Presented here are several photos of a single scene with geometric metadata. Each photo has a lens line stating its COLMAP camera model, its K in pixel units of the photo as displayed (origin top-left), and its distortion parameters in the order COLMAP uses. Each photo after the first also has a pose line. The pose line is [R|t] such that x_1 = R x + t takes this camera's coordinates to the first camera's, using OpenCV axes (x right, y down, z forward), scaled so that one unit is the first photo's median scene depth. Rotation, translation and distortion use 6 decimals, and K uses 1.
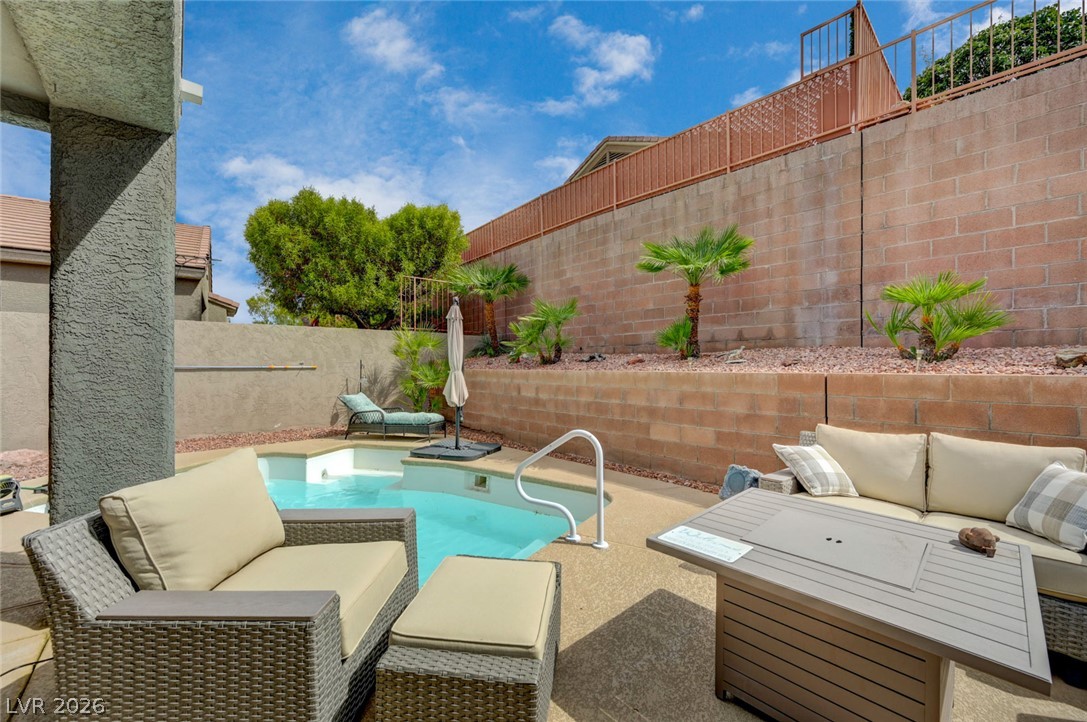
lens RADIAL K [[431.7, 0, 546.4], [0, 431.7, 362.3], [0, 0, 1]] dist [0.000899, 0.000210]
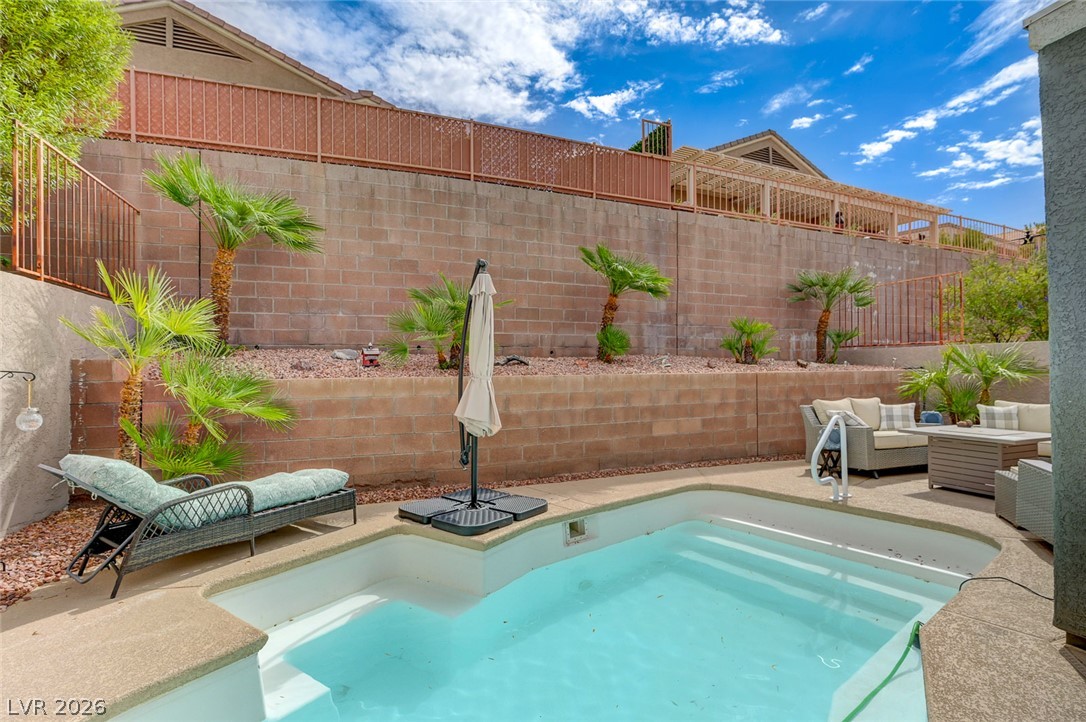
lens RADIAL K [[509.8, 0, 546.7], [0, 509.8, 364.3], [0, 0, 1]] dist [-0.002809, 0.000057]
pose [[0.339384, 0.005146, 0.940634, -0.975088], [0.000652, 0.999984, -0.005706, 0.002941], [-0.940648, 0.002550, 0.339375, 0.749156]]
